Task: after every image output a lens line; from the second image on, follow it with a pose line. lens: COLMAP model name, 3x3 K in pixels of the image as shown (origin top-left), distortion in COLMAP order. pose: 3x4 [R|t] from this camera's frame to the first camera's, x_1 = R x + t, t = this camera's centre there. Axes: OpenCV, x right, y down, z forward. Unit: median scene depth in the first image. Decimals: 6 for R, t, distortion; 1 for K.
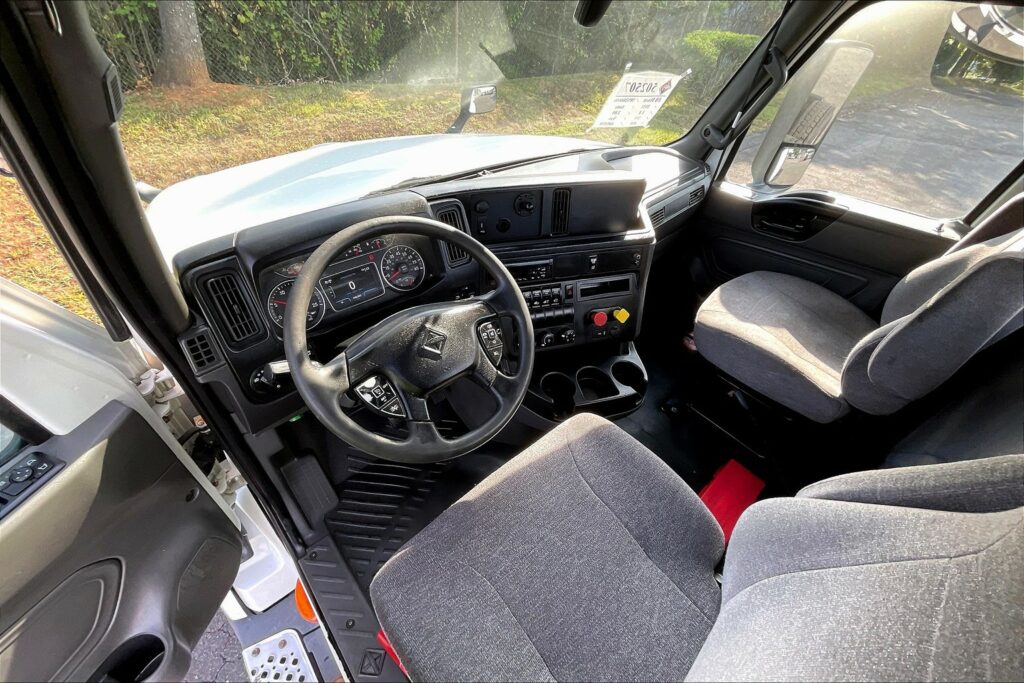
lens RADIAL K [[416.2, 0, 512.0], [0, 416.2, 341.5], [0, 0, 1]] dist [-0.031657, 0.022069]
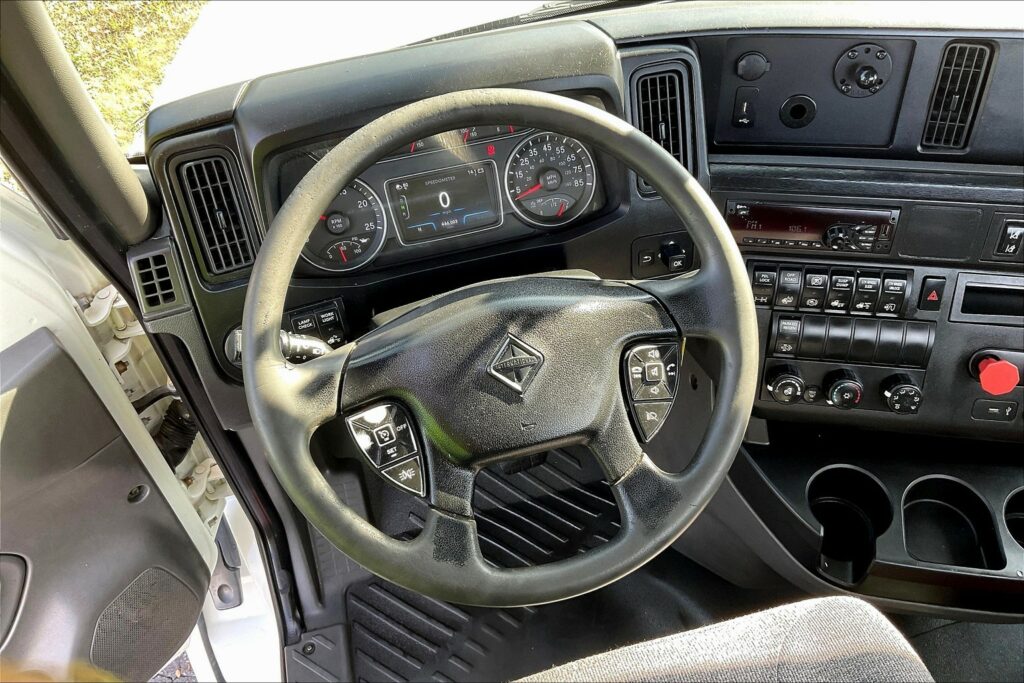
lens RADIAL K [[844.2, 0, 505.8], [0, 844.2, 341.1], [0, 0, 1]] dist [0.091744, -0.191290]
pose [[0.878737, 0.245972, -0.409047, 0.173931], [-0.211981, 0.968951, 0.127270, -0.129923], [0.427652, -0.025127, 0.903594, 0.089093]]
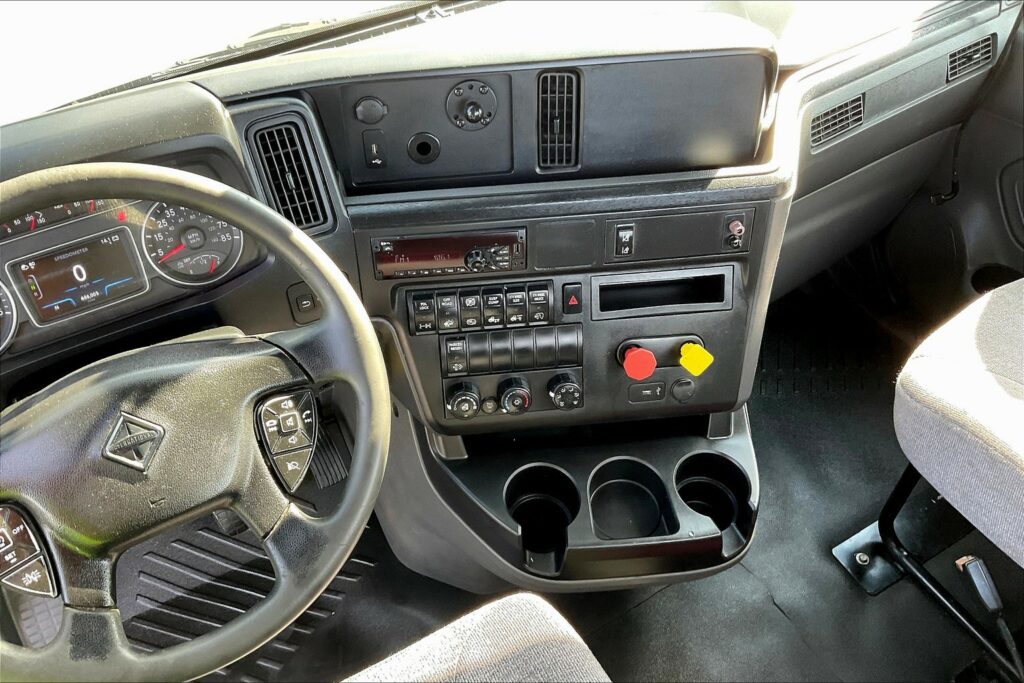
lens RADIAL K [[844.2, 0, 505.8], [0, 844.2, 341.1], [0, 0, 1]] dist [0.091744, -0.191290]
pose [[0.976989, 0.089380, -0.193660, 0.349336], [-0.077107, 0.994561, 0.070027, -0.186092], [0.198866, -0.053483, 0.978566, 0.122078]]
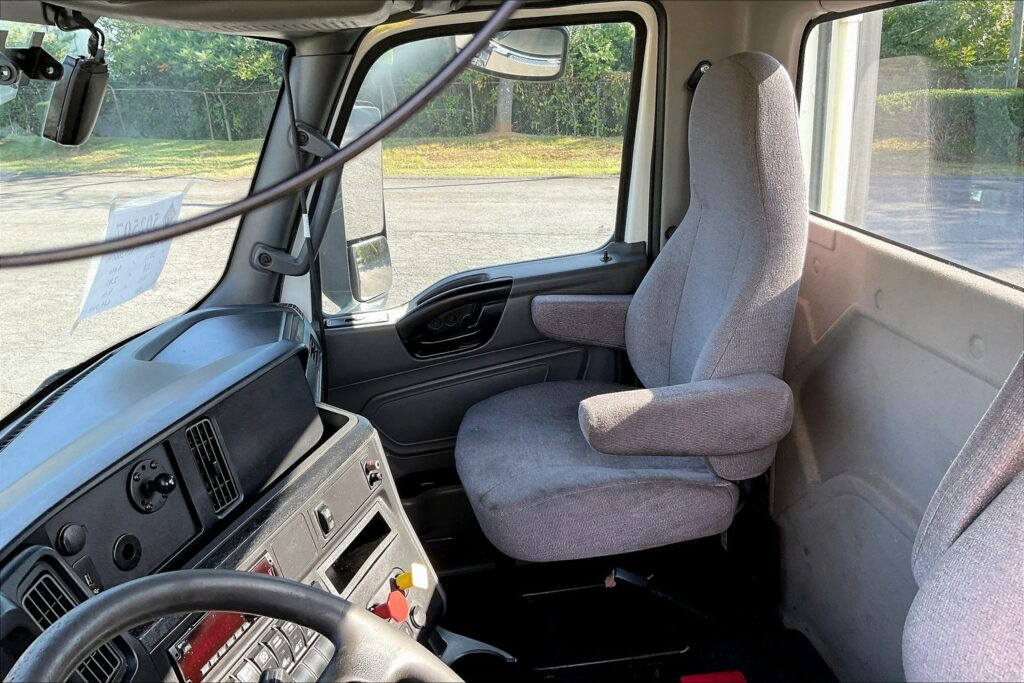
lens RADIAL K [[844.2, 0, 505.8], [0, 844.2, 341.1], [0, 0, 1]] dist [0.091744, -0.191290]
pose [[0.567184, -0.368685, 0.736460, -0.463533], [0.635084, 0.765126, -0.106073, -0.148345], [-0.524377, 0.527877, 0.668113, 0.169846]]
